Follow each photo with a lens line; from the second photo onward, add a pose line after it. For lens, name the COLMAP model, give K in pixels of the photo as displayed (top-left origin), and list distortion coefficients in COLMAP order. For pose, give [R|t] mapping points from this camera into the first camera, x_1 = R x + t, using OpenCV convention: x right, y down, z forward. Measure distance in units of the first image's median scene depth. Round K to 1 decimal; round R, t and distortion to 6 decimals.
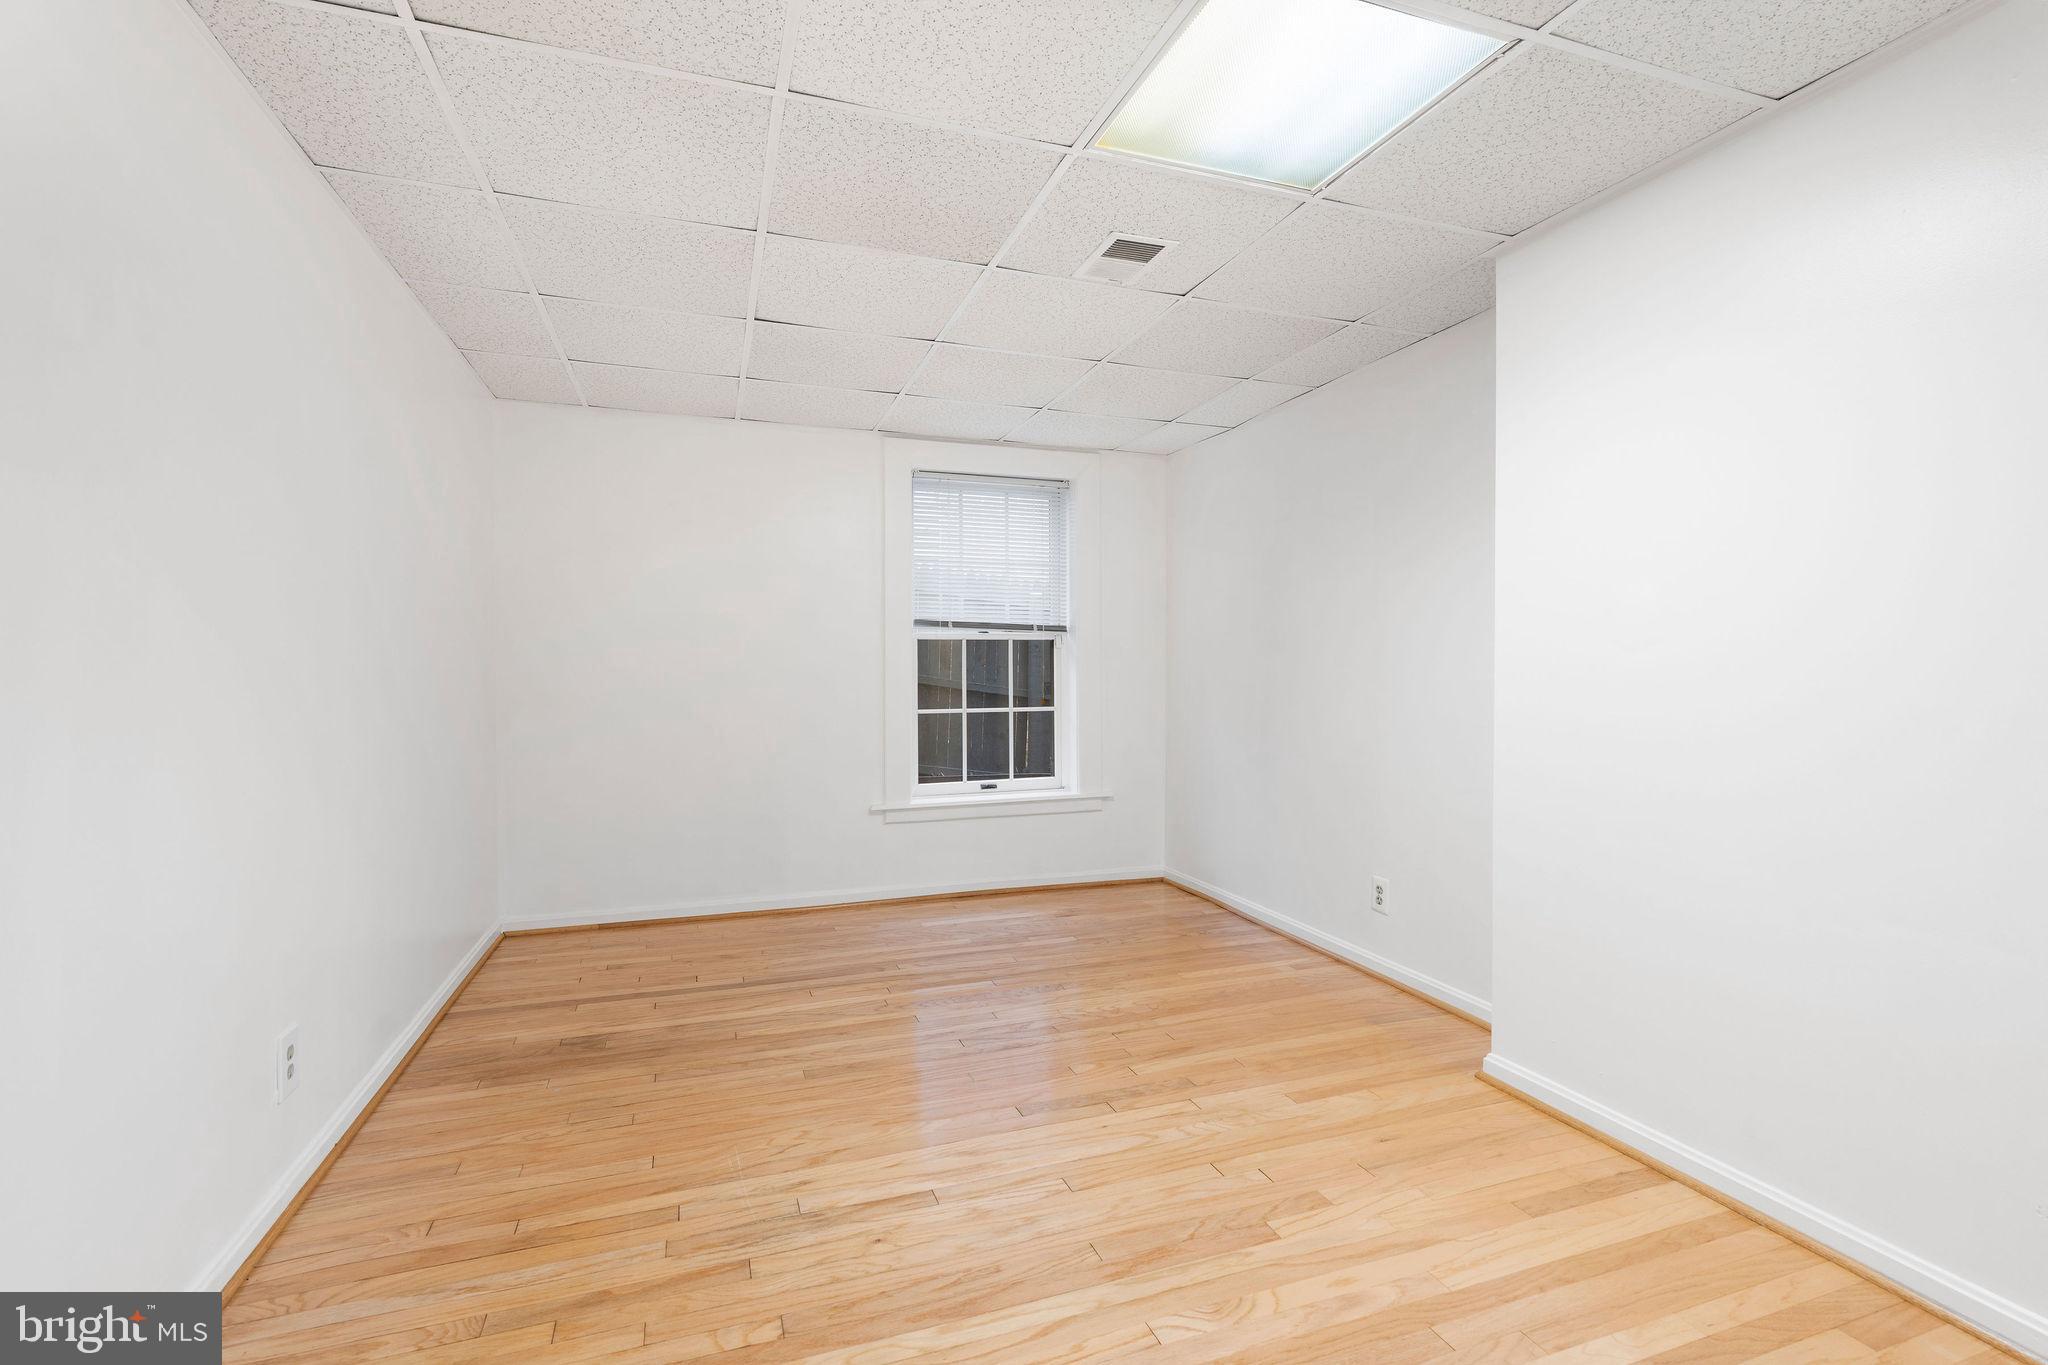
lens RADIAL K [[920.5, 0, 1014.8], [0, 920.5, 675.8], [0, 0, 1]] dist [-0.007119, 0.001535]
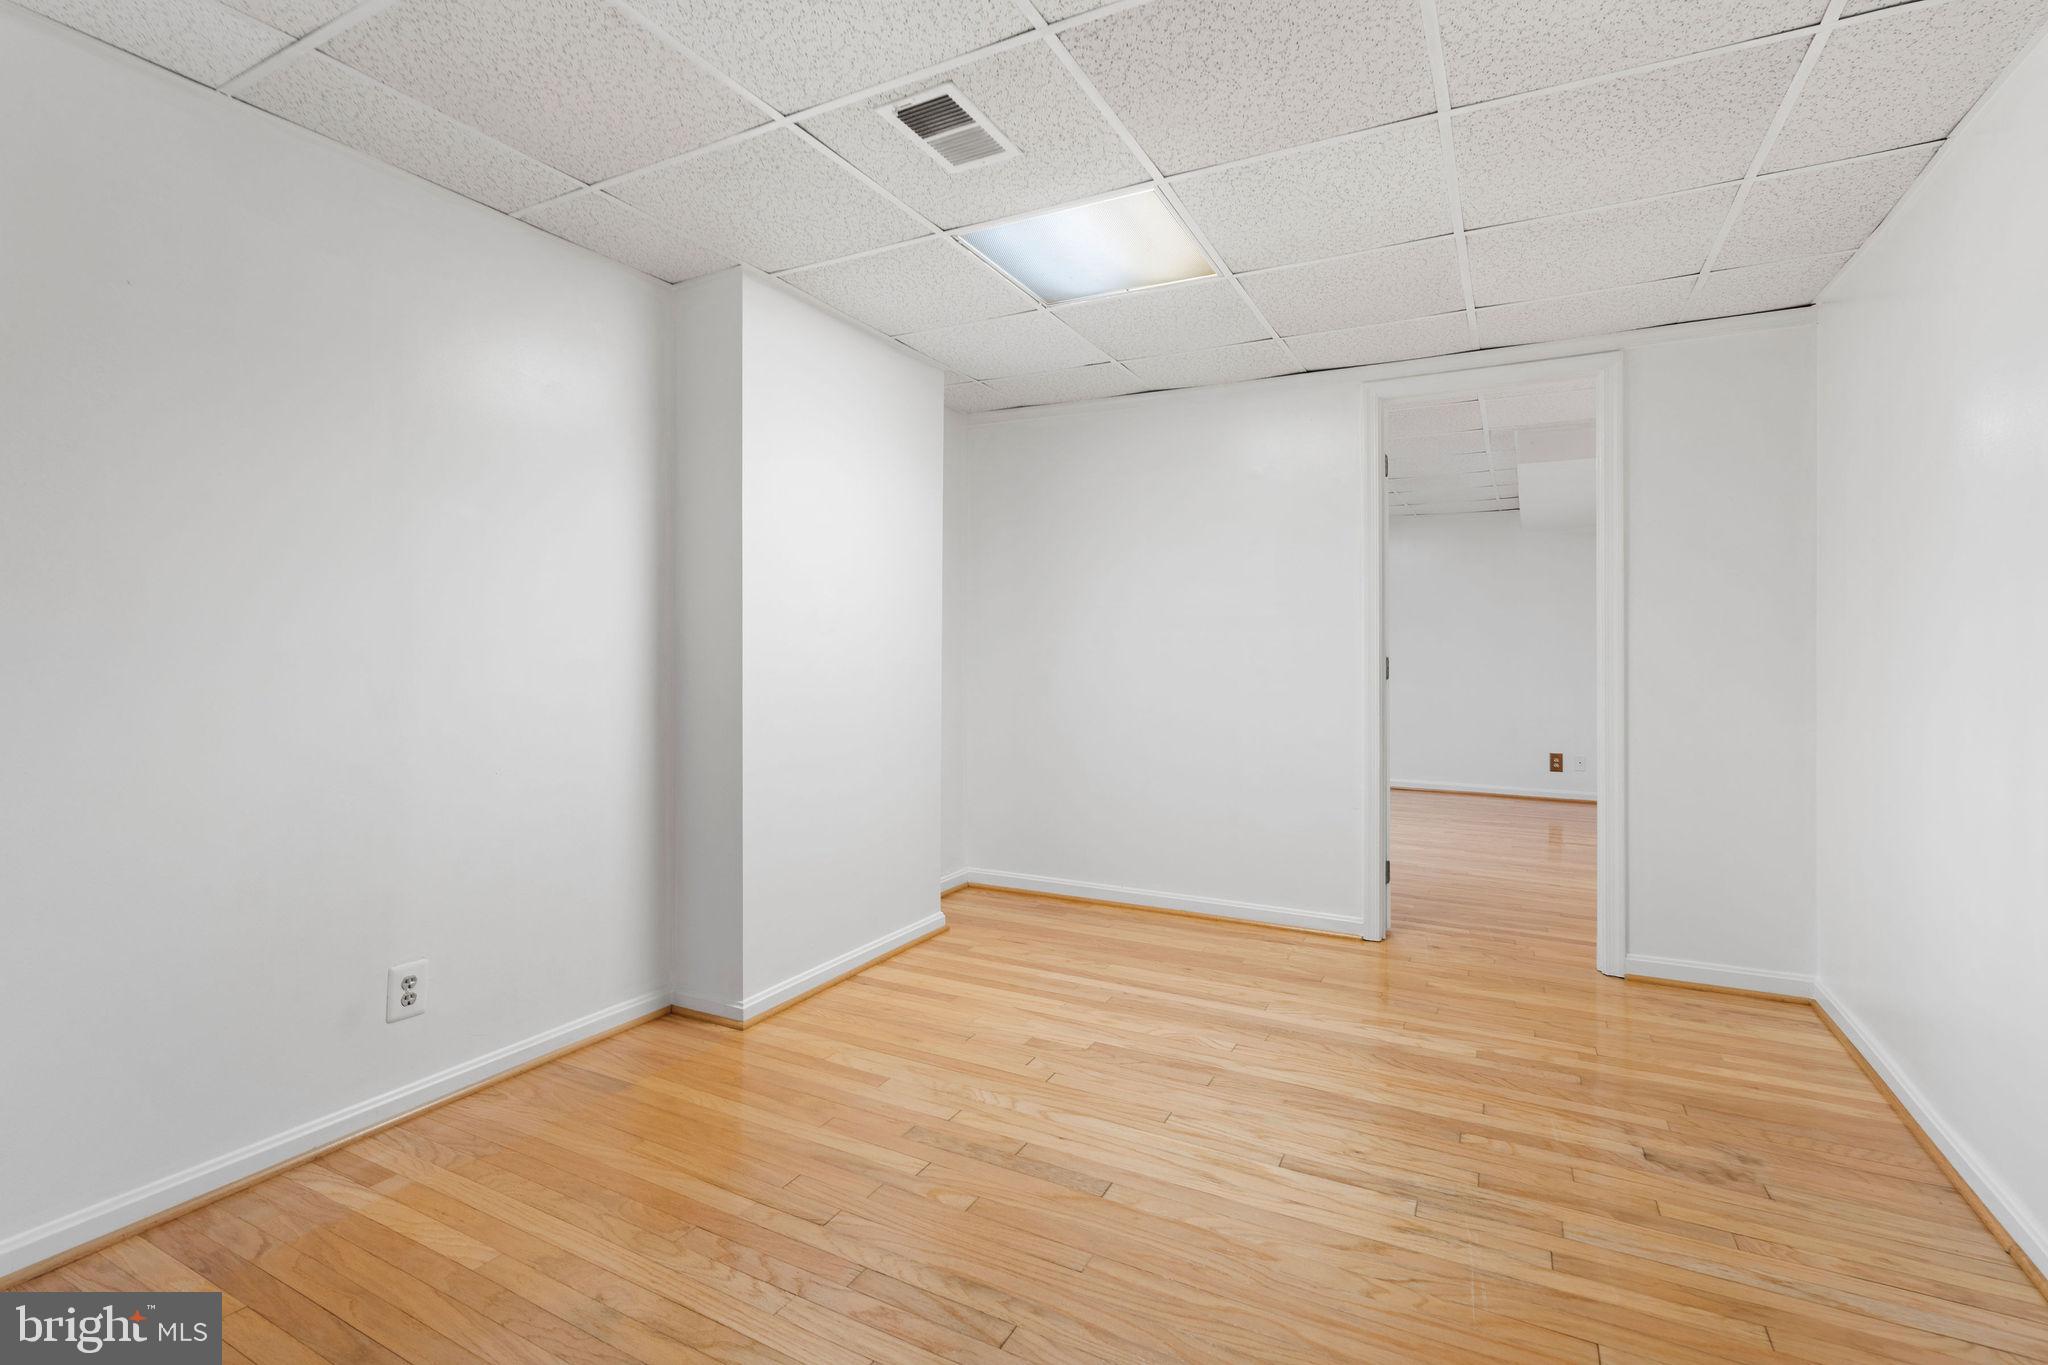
lens RADIAL K [[920.5, 0, 1023.7], [0, 920.5, 641.6], [0, 0, 1]] dist [-0.007119, 0.001535]
pose [[-0.679644, 0.003576, 0.733533, -0.648453], [-0.001413, 0.999980, -0.006185, -0.010676], [-0.733541, -0.005240, -0.679625, 1.915563]]
